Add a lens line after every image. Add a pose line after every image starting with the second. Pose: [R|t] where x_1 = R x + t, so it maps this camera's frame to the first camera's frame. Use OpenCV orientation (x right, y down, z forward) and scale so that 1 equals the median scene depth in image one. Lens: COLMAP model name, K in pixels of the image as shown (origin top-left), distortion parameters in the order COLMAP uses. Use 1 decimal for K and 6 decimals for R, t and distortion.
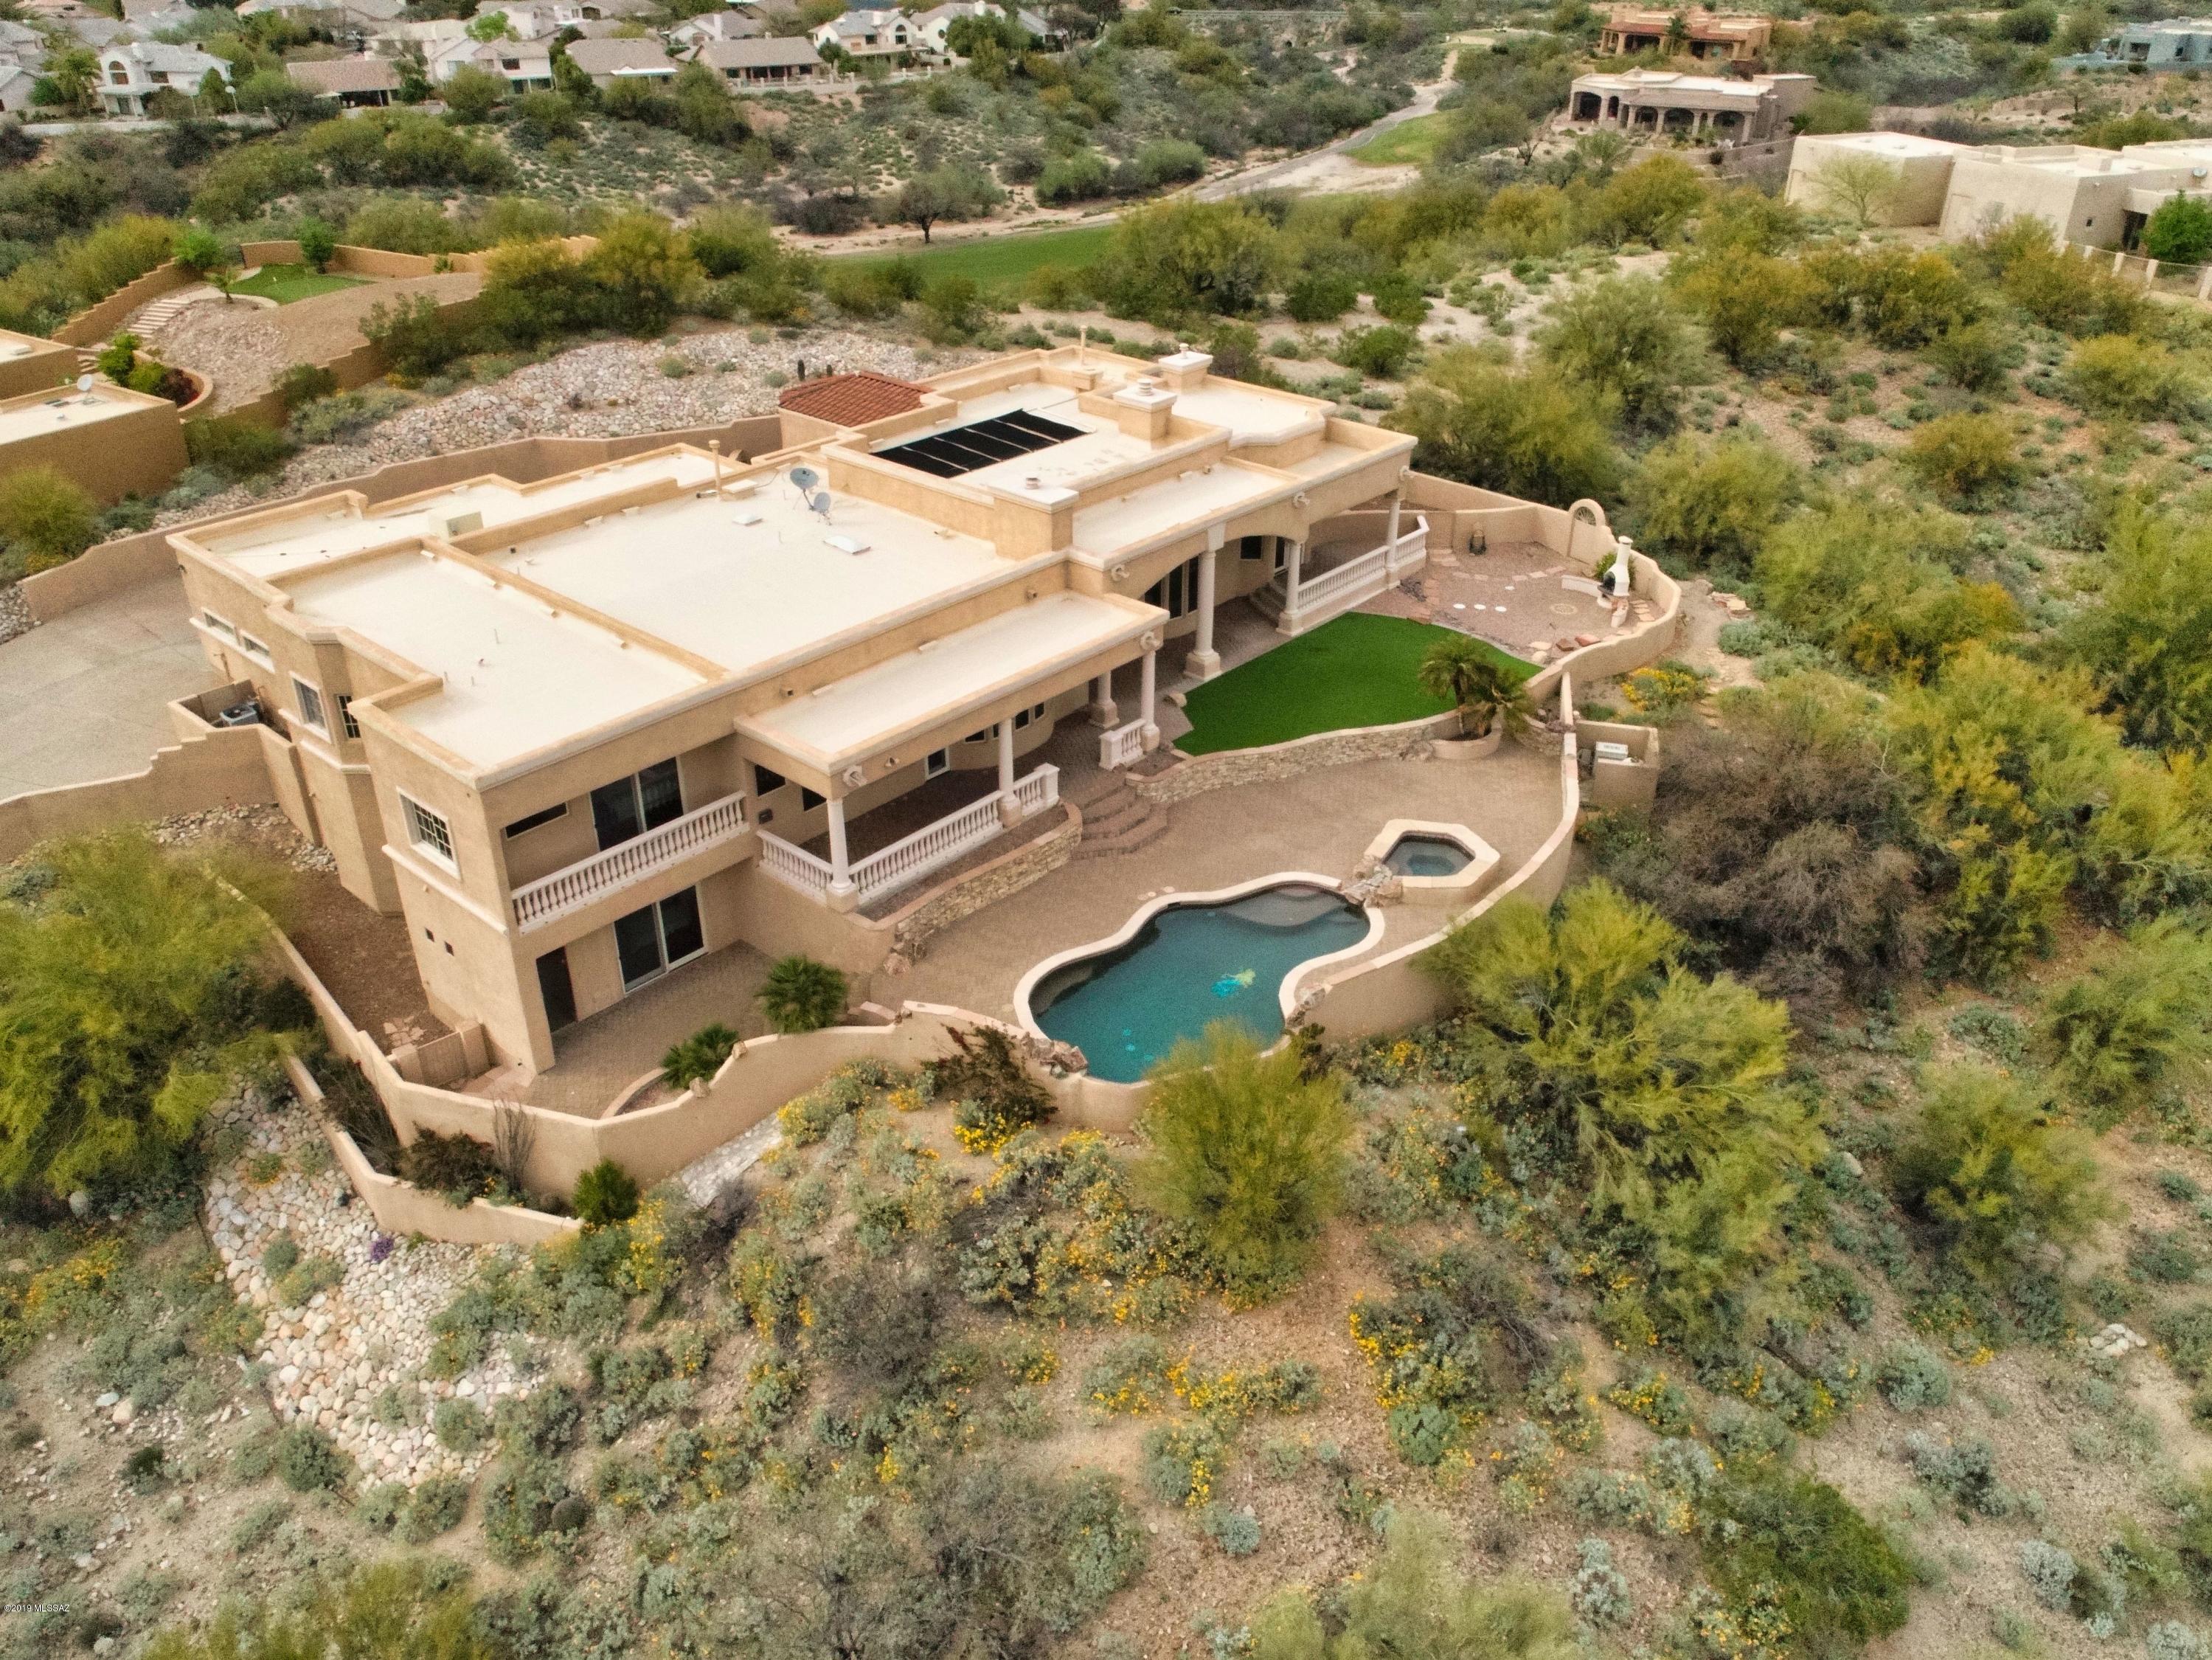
lens RADIAL K [[1661.1, 0, 1100.2], [0, 1661.1, 831.0], [0, 0, 1]] dist [-0.009341, 0.001133]
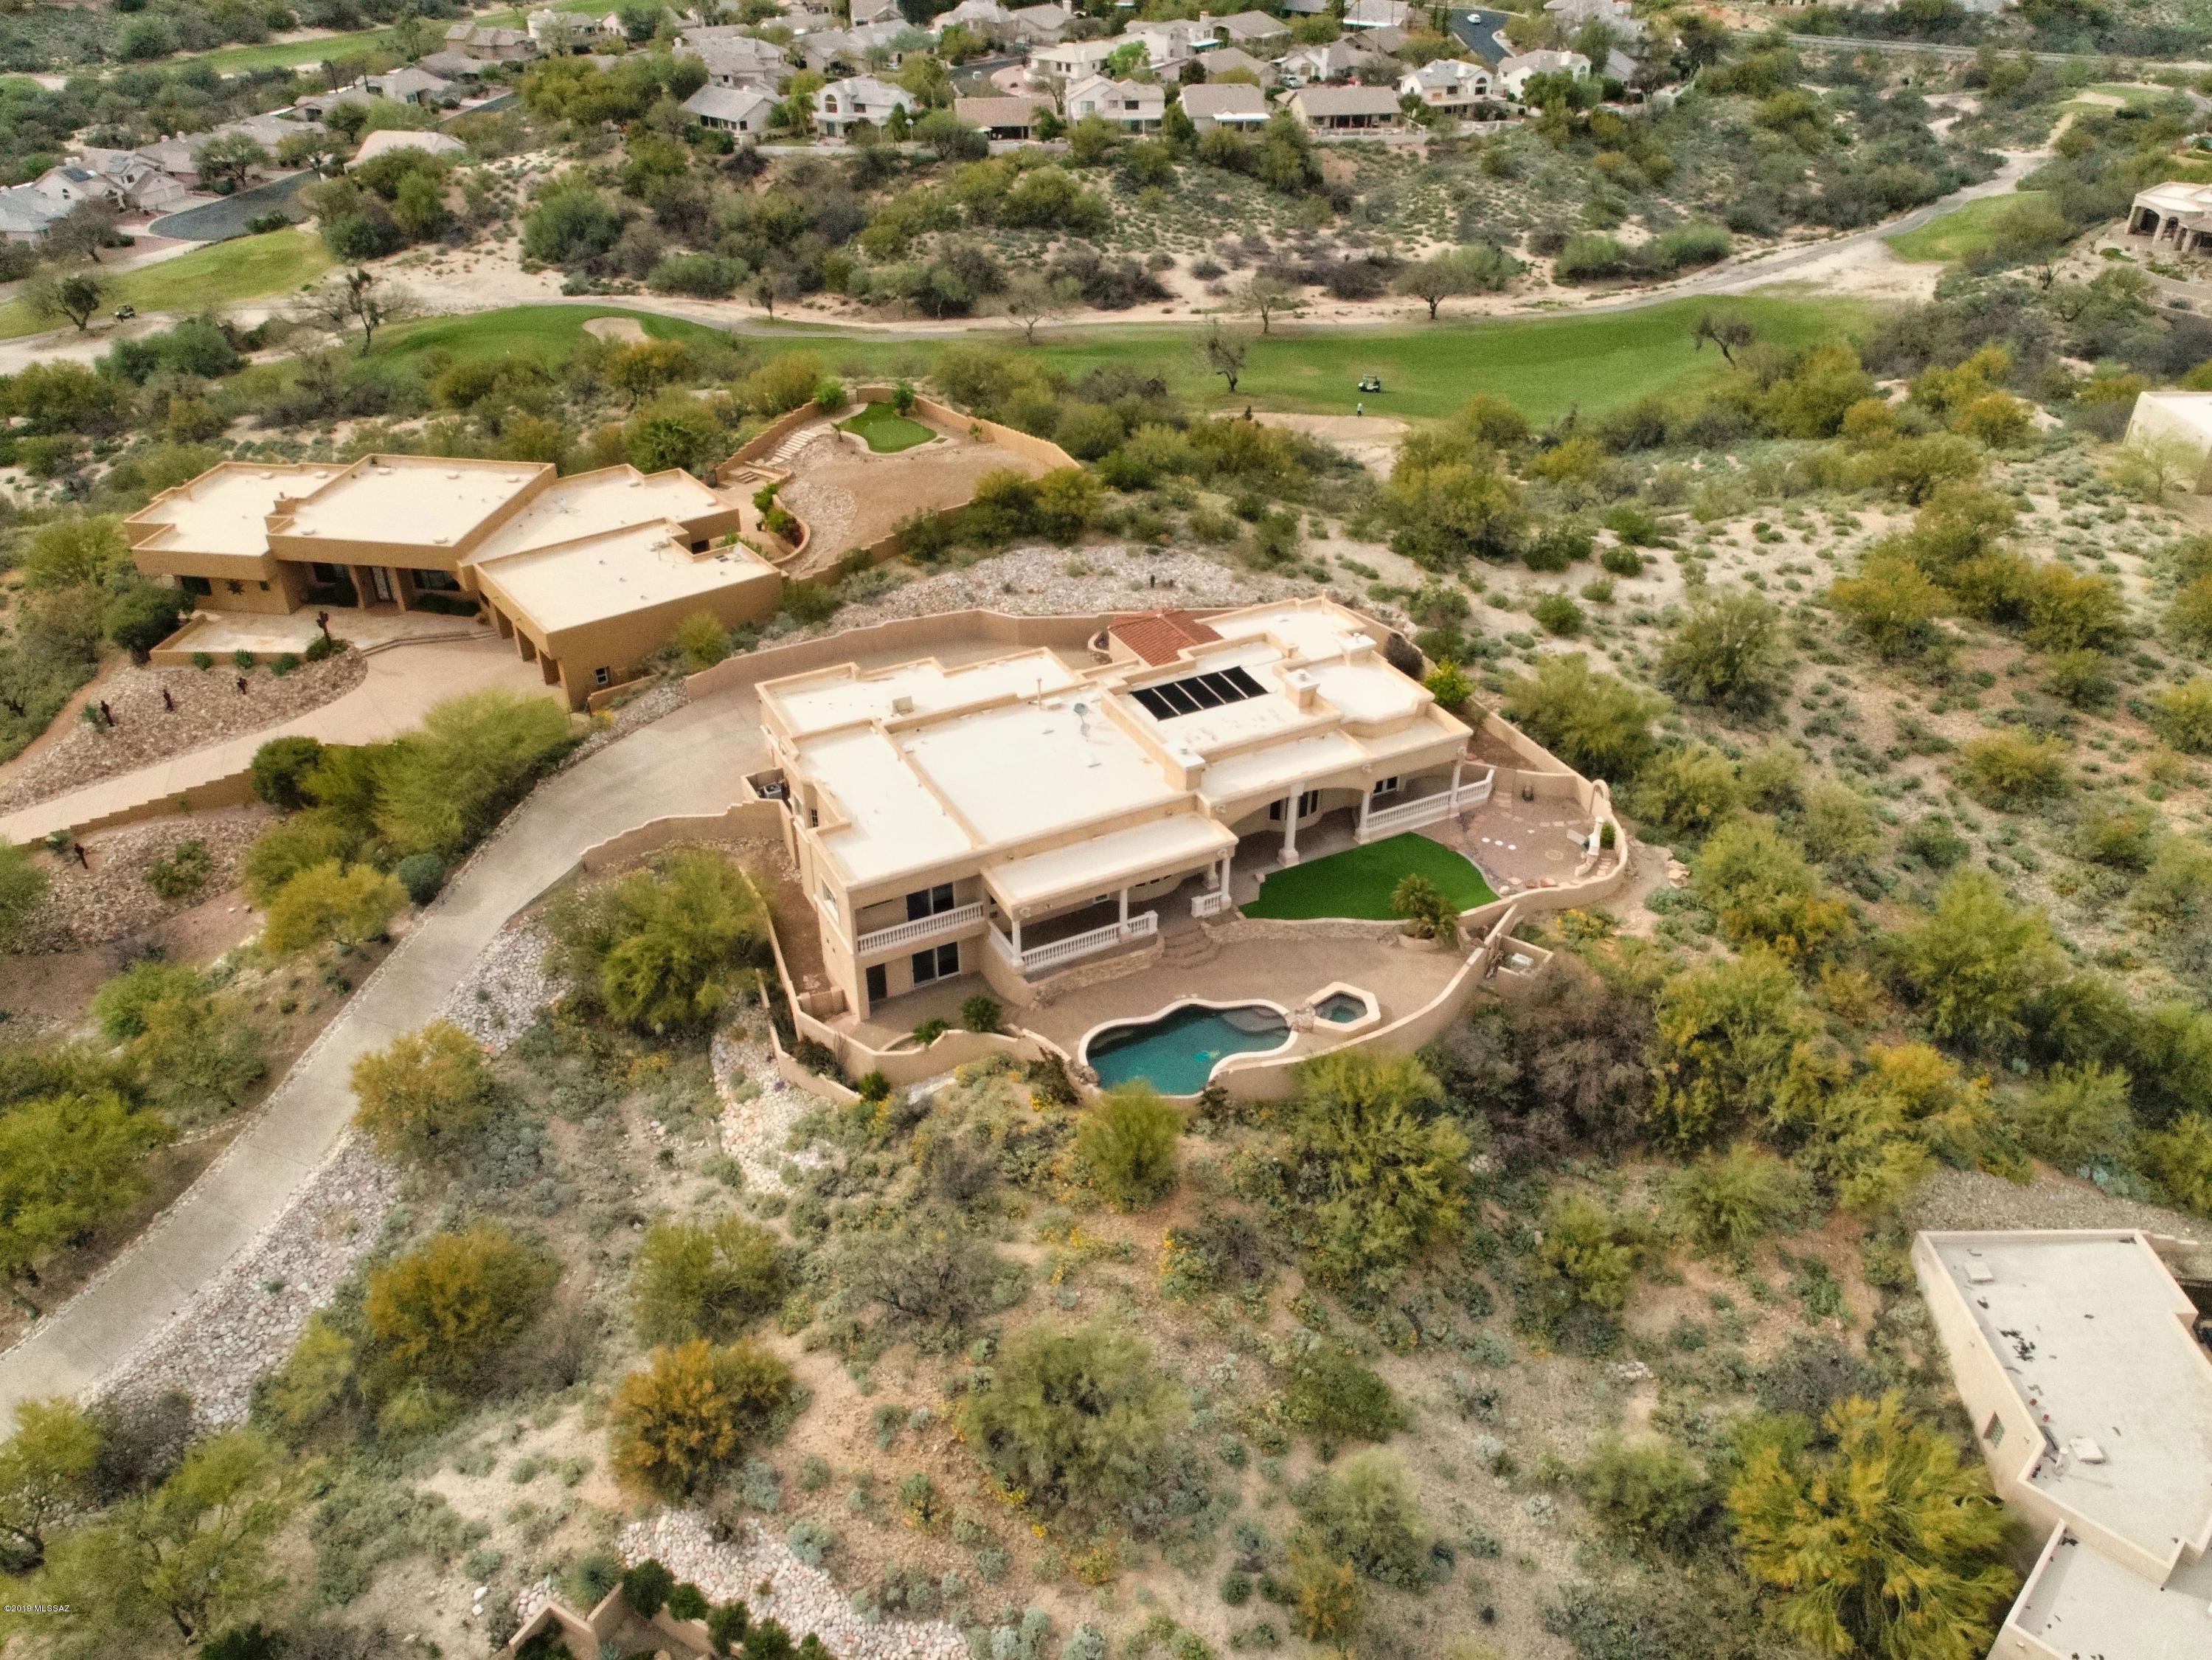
lens RADIAL K [[1661.1, 0, 1100.2], [0, 1661.1, 831.0], [0, 0, 1]] dist [-0.009341, 0.001133]
pose [[0.933351, 0.190197, -0.304435, 0.355977], [-0.175852, 0.981621, 0.074135, -0.198310], [0.312940, -0.015659, 0.949644, -0.586186]]
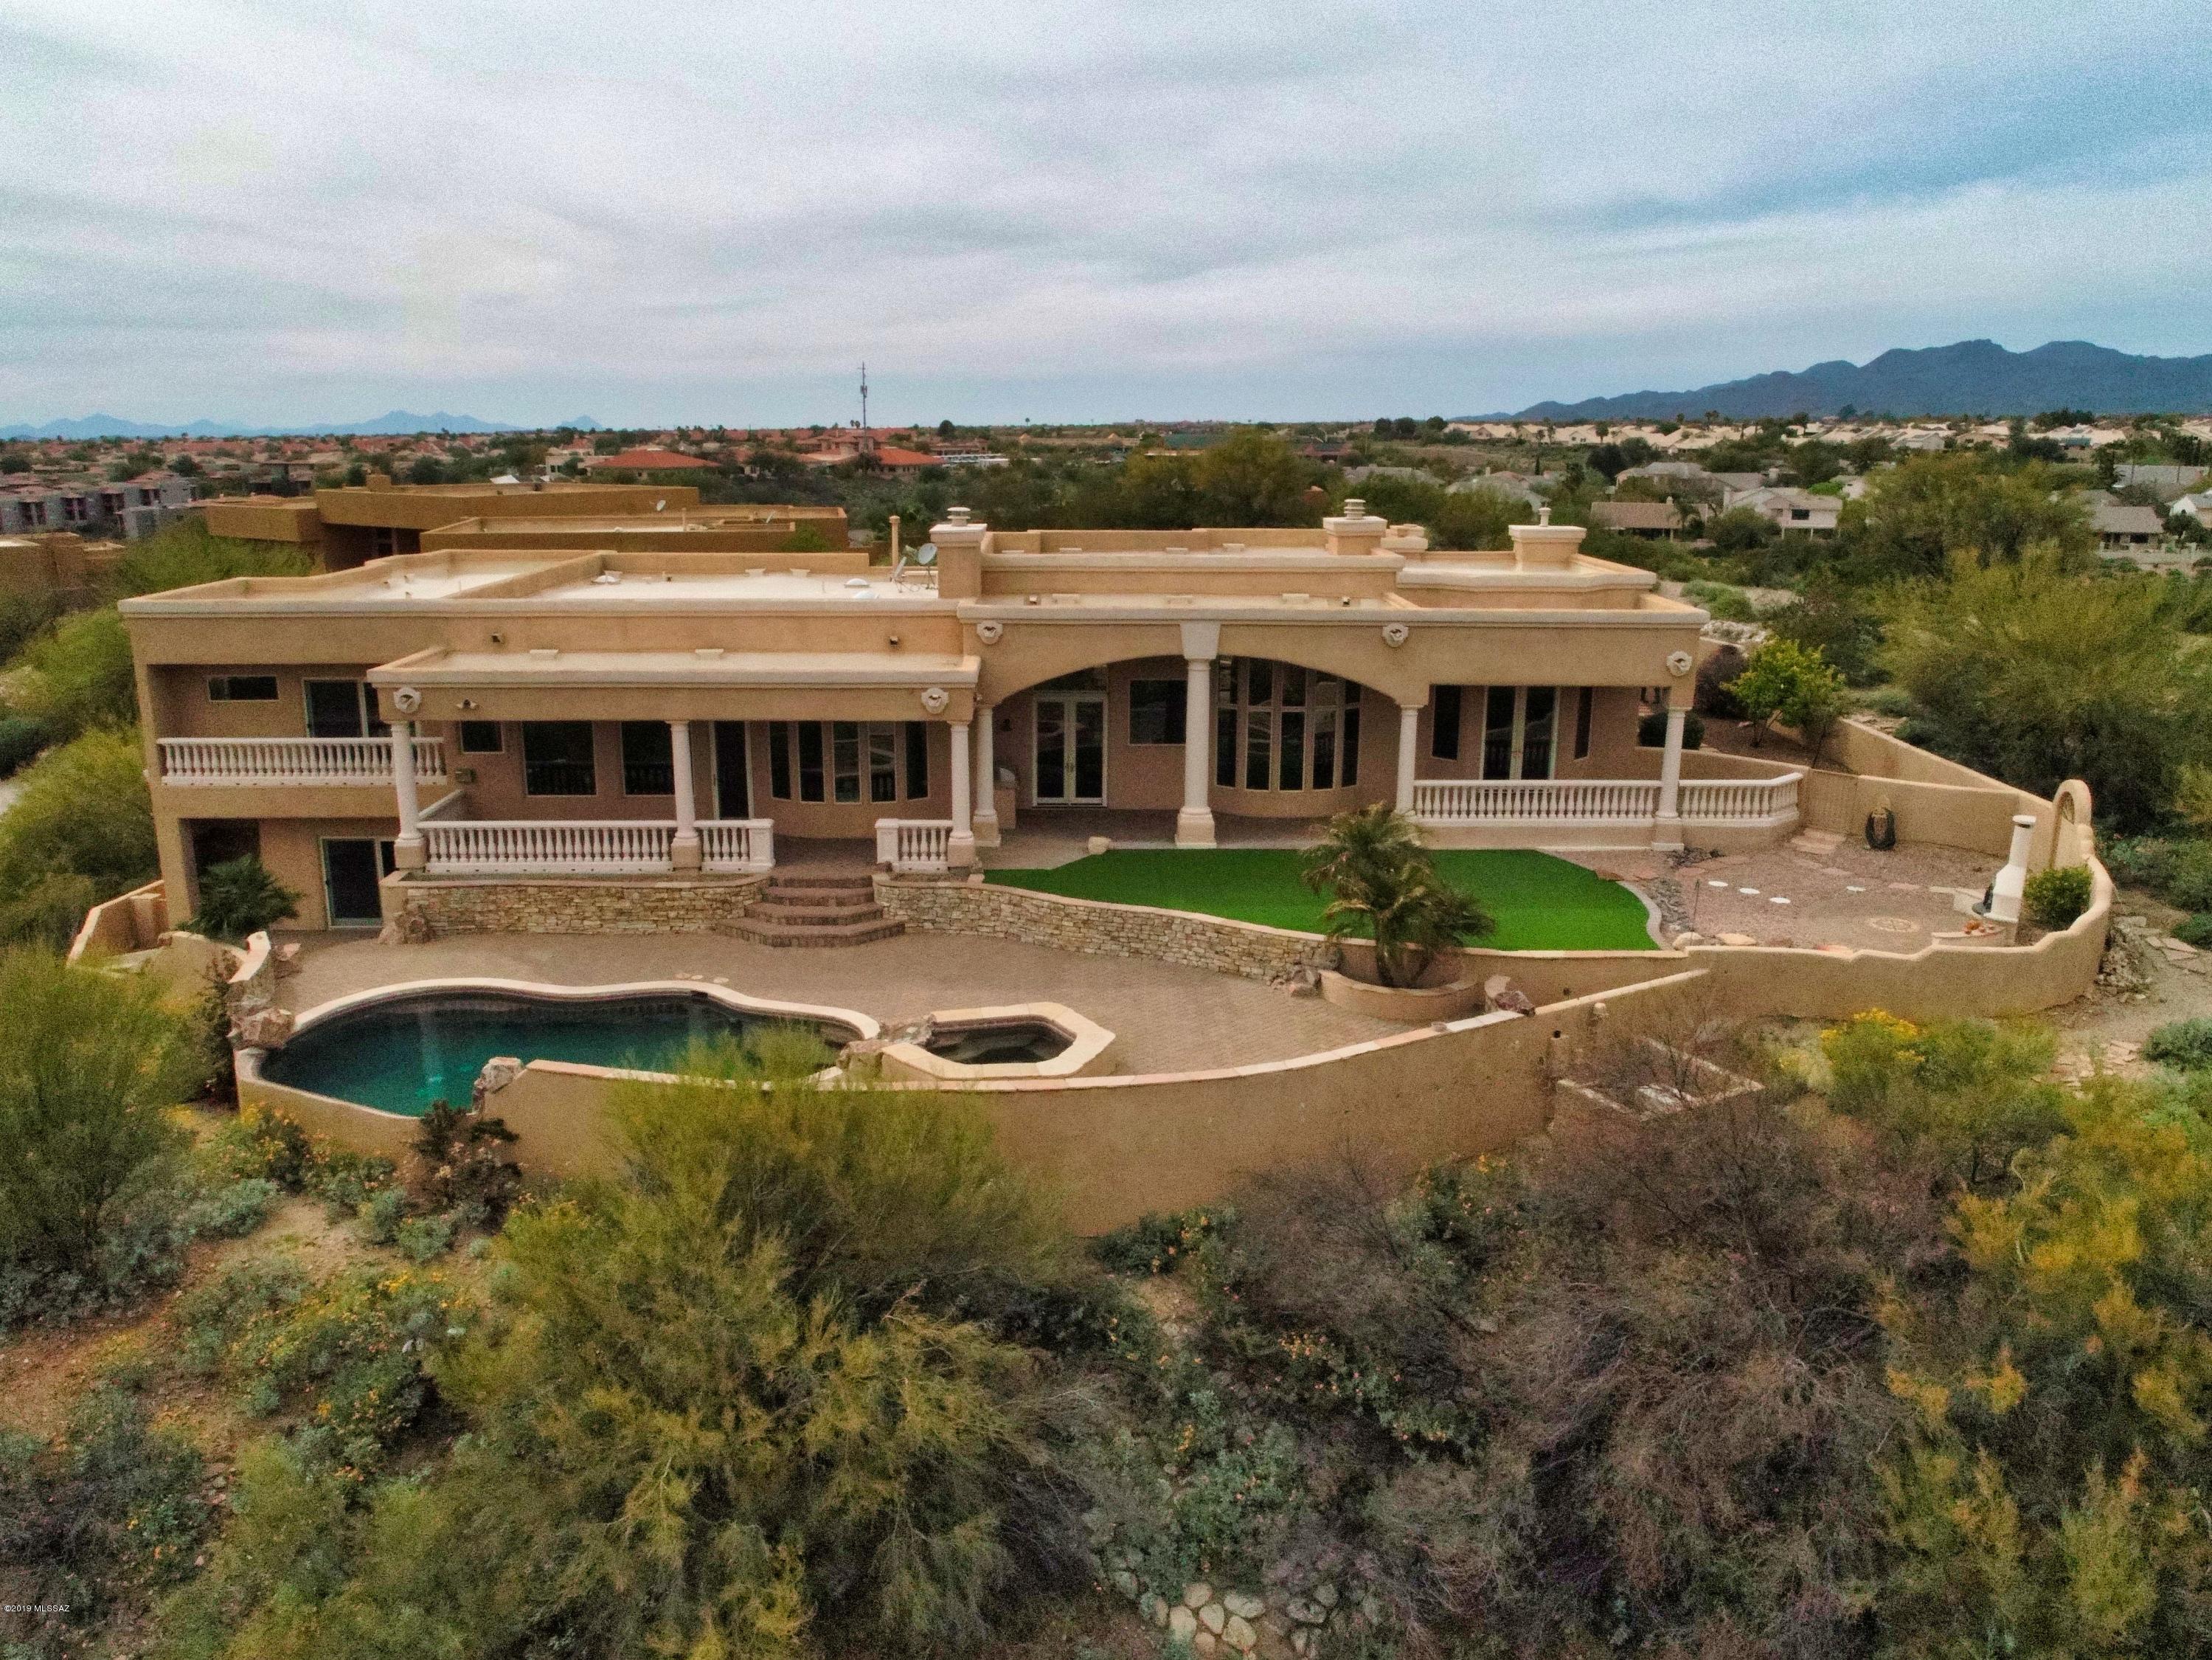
lens RADIAL K [[1661.1, 0, 1100.2], [0, 1661.1, 831.0], [0, 0, 1]] dist [-0.009341, 0.001133]
pose [[0.680547, 0.171392, -0.712377, 0.498225], [-0.365821, 0.921886, -0.127677, 0.005805], [0.634847, 0.347492, 0.690085, 0.443991]]
